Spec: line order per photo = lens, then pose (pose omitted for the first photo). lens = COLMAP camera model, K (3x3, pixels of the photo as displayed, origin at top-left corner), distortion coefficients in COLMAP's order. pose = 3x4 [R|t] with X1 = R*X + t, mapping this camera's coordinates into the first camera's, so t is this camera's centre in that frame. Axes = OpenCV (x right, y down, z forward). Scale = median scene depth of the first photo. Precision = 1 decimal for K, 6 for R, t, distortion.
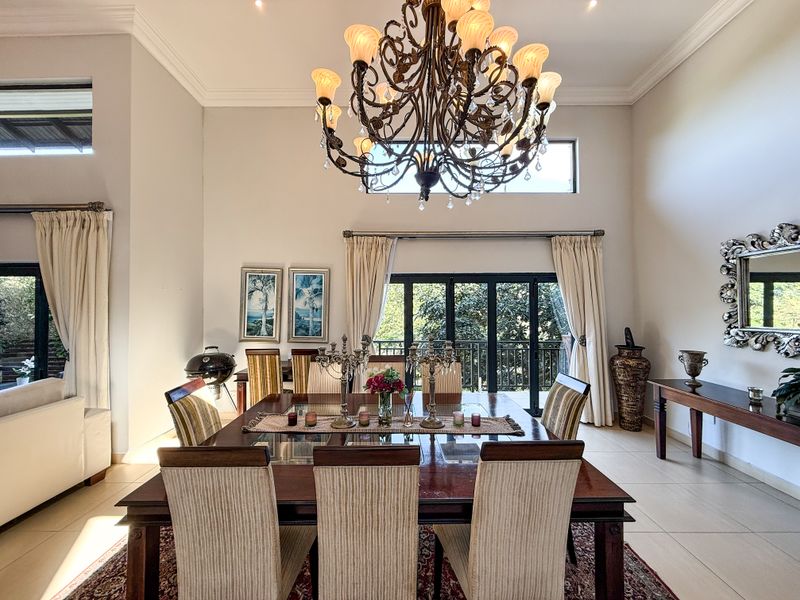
lens RADIAL K [[313.5, 0, 397.3], [0, 313.5, 300.9], [0, 0, 1]] dist [0.001373, 0.000174]
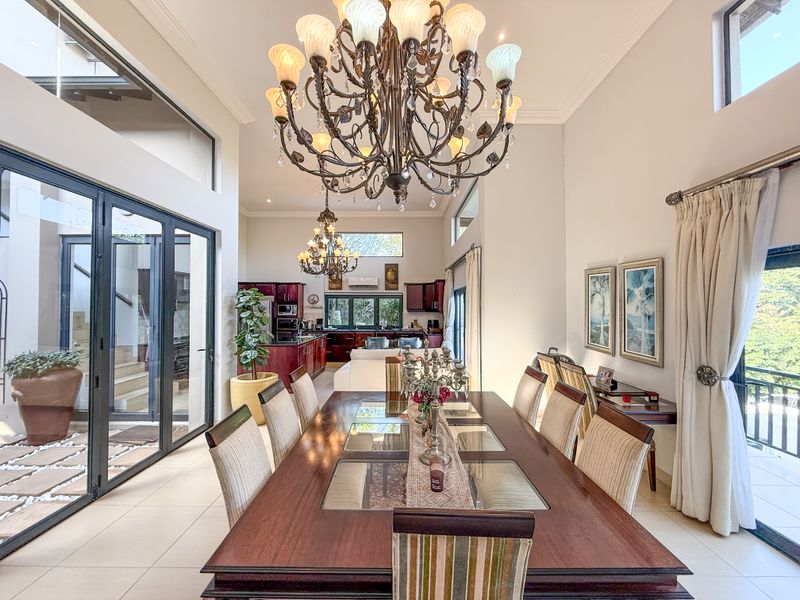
lens RADIAL K [[313.5, 0, 397.3], [0, 313.5, 300.9], [0, 0, 1]] dist [0.001373, 0.000174]
pose [[0.002270, -0.012878, -0.999915, 0.452505], [0.010734, 0.999860, -0.012853, -0.006410], [0.999940, -0.010704, 0.002407, 0.427996]]
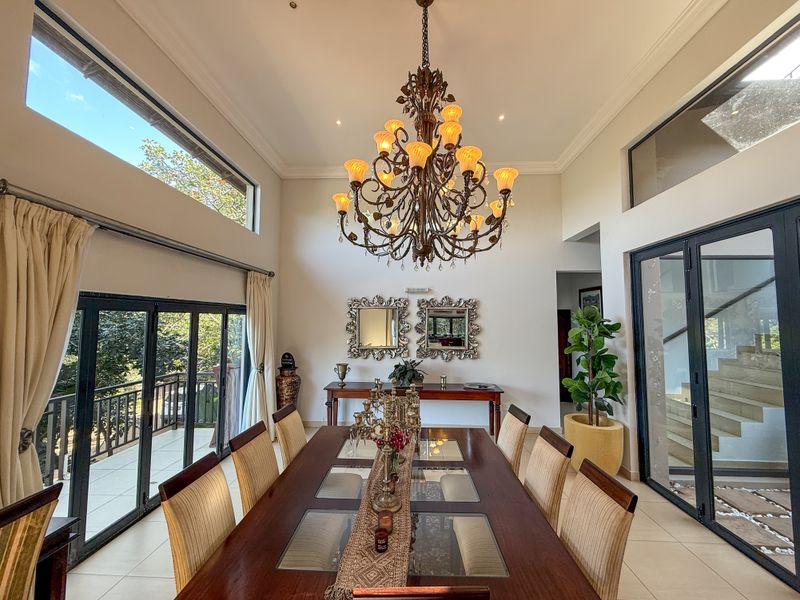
lens RADIAL K [[313.5, 0, 397.3], [0, 313.5, 300.9], [0, 0, 1]] dist [0.001373, 0.000174]
pose [[0.045997, 0.059743, 0.997153, -0.493831], [-0.018131, 0.998095, -0.058963, -0.054143], [-0.998777, -0.015367, 0.046993, 0.467103]]
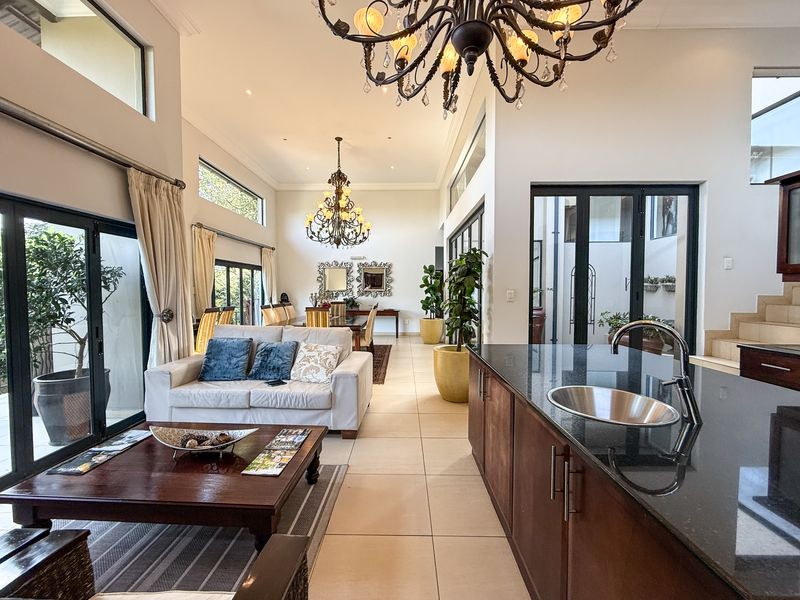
lens RADIAL K [[313.5, 0, 397.3], [0, 313.5, 300.9], [0, 0, 1]] dist [0.001373, 0.000174]
pose [[0.001035, -0.037189, 0.999308, -1.455248], [-0.011258, 0.999244, 0.037199, 0.045946], [-0.999936, -0.011288, 0.000615, 0.161543]]
